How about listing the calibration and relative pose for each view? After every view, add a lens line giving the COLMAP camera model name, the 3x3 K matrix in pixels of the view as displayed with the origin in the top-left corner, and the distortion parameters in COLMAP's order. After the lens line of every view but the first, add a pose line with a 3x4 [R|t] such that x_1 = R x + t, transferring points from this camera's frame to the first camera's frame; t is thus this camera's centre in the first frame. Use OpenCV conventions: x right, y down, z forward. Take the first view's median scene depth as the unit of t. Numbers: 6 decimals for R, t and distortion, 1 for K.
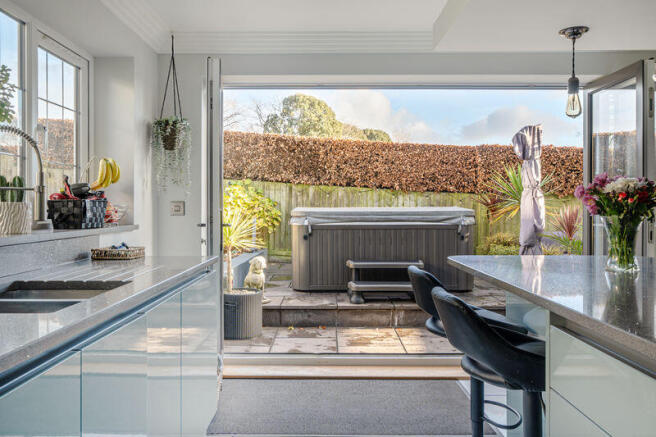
lens RADIAL K [[526.0, 0, 327.4], [0, 526.0, 212.9], [0, 0, 1]] dist [-0.007763, -0.003761]
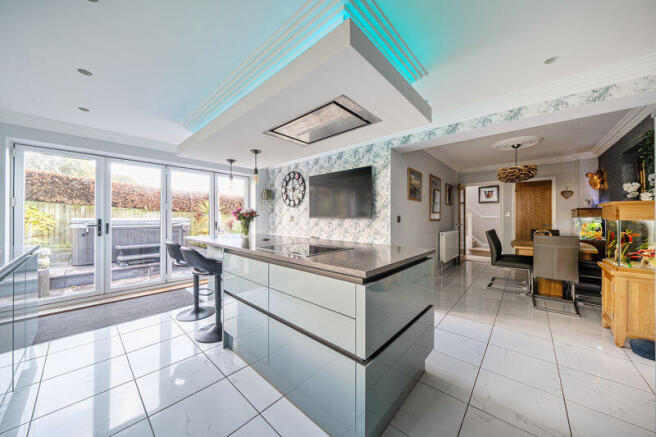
lens RADIAL K [[224.5, 0, 327.2], [0, 224.5, 216.8], [0, 0, 1]] dist [-0.001191, -0.000137]
pose [[0.670950, 0.003439, 0.741494, -0.054964], [0.008729, 0.999883, -0.012536, 0.002193], [-0.741451, 0.014884, 0.670842, -0.129123]]
